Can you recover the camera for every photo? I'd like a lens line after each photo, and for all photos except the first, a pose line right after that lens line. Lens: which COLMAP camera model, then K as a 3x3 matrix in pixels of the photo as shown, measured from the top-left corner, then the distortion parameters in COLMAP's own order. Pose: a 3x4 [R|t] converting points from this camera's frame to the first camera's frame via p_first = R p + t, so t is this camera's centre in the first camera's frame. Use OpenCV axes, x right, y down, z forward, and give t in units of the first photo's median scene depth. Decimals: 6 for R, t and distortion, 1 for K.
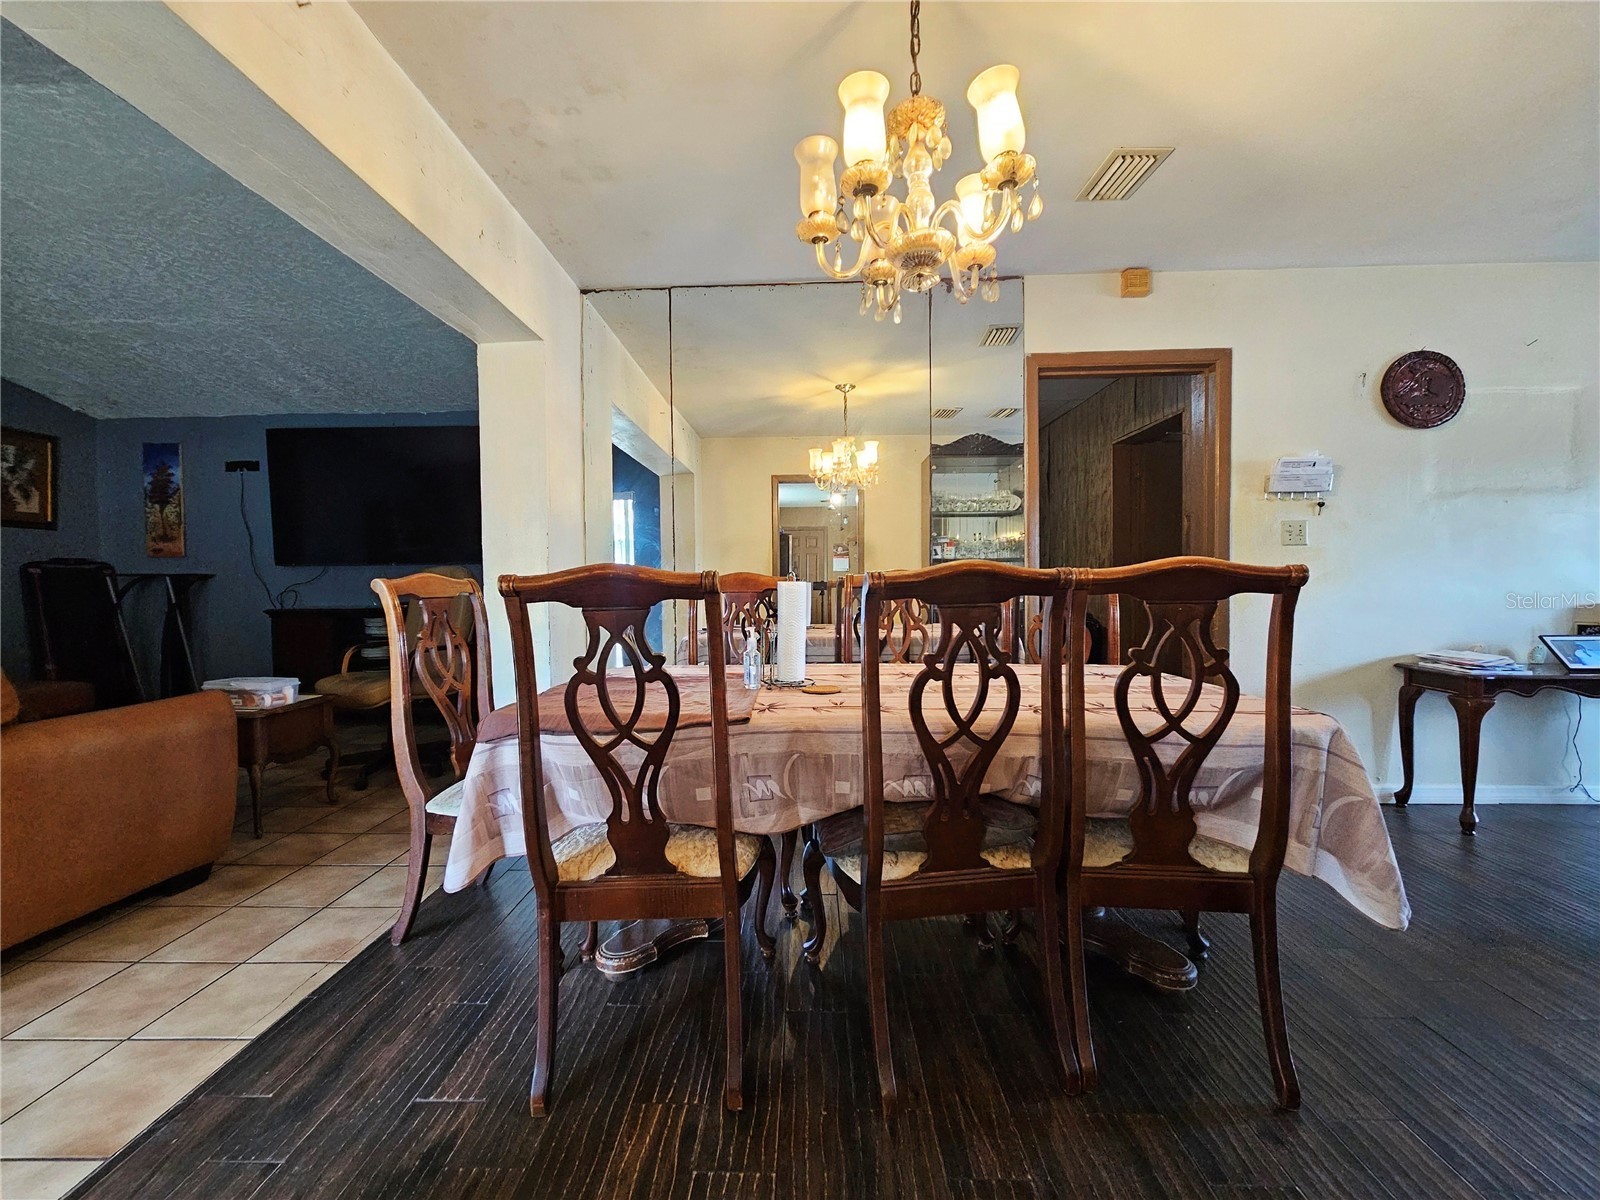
lens RADIAL K [[654.2, 0, 791.8], [0, 654.2, 598.6], [0, 0, 1]] dist [-0.001511, 0.001256]
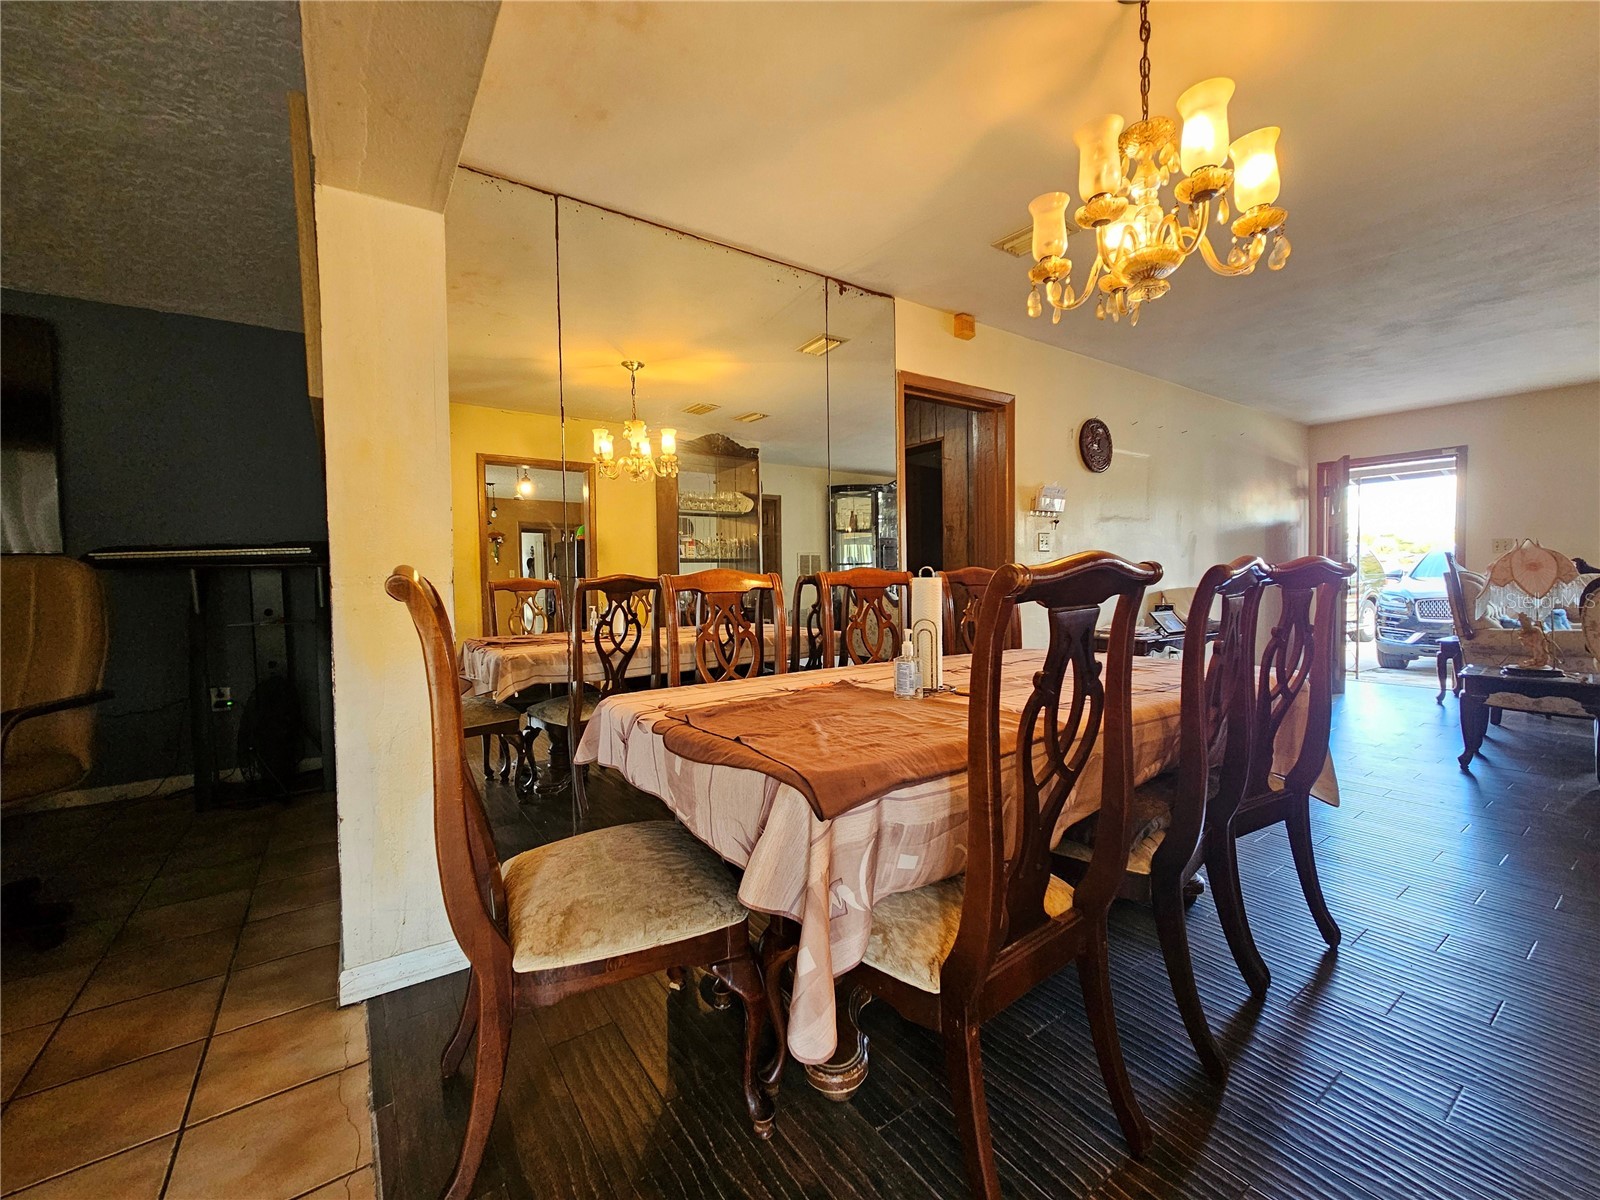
lens RADIAL K [[654.2, 0, 790.7], [0, 654.2, 595.9], [0, 0, 1]] dist [-0.001511, 0.001256]
pose [[0.806125, -0.017776, 0.591478, -0.262362], [0.021516, 0.999768, 0.000722, -0.001835], [-0.591353, 0.012144, 0.806321, 0.143112]]
